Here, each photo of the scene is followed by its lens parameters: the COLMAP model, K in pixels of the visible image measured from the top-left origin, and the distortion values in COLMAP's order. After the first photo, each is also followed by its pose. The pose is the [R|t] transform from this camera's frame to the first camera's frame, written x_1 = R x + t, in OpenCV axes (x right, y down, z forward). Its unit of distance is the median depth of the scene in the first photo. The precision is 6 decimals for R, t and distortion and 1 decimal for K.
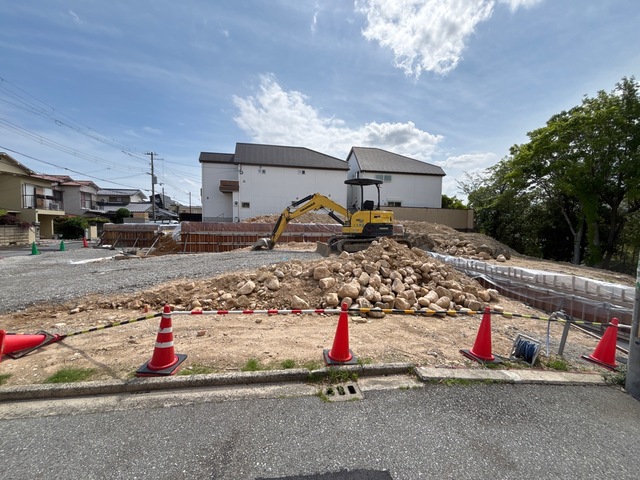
lens RADIAL K [[257.8, 0, 320.3], [0, 257.8, 240.8], [0, 0, 1]] dist [-0.000515, 0.000116]
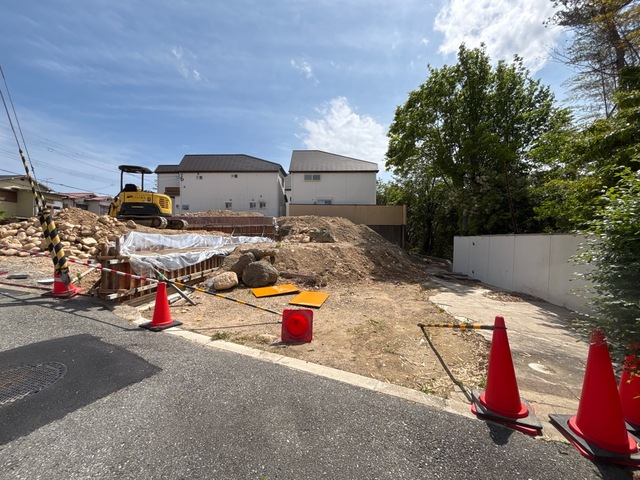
lens RADIAL K [[258.3, 0, 319.6], [0, 258.3, 239.7], [0, 0, 1]] dist [0.000627, -0.000183]
pose [[0.980501, -0.012193, -0.196136, 0.511442], [0.001293, 0.998452, -0.055604, 0.065717], [0.196511, 0.054266, 0.978999, 0.014052]]
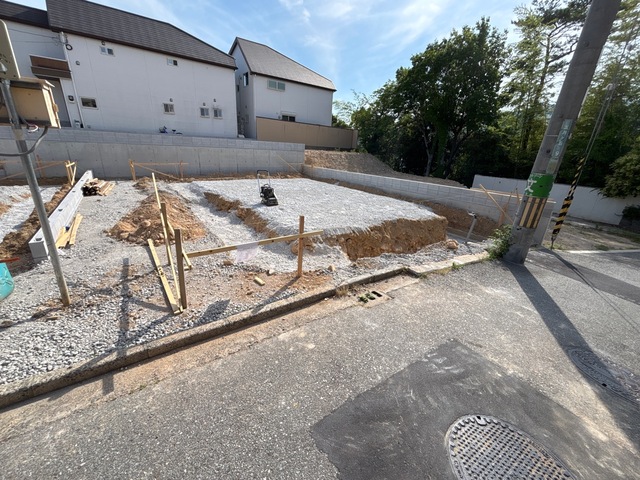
lens RADIAL K [[257.2, 0, 320.5], [0, 257.2, 238.8], [0, 0, 1]] dist [0.000598, -0.000131]
pose [[0.897751, -0.116786, 0.424739, -0.065752], [-0.013633, 0.956387, 0.291783, 0.002275], [-0.440291, -0.267739, 0.857006, 0.024541]]
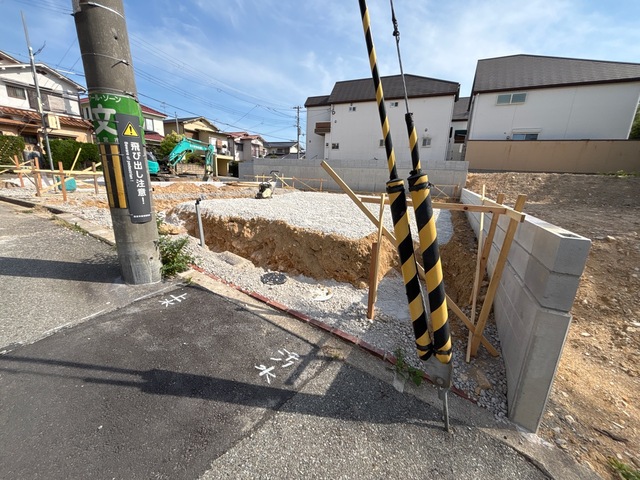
lens RADIAL K [[257.8, 0, 320.3], [0, 257.8, 240.8], [0, 0, 1]] dist [-0.000515, 0.000116]
pose [[0.811727, 0.164445, -0.560408, 0.303163], [-0.066501, 0.979326, 0.191047, 0.039296], [0.580238, -0.117811, 0.805881, 0.091162]]
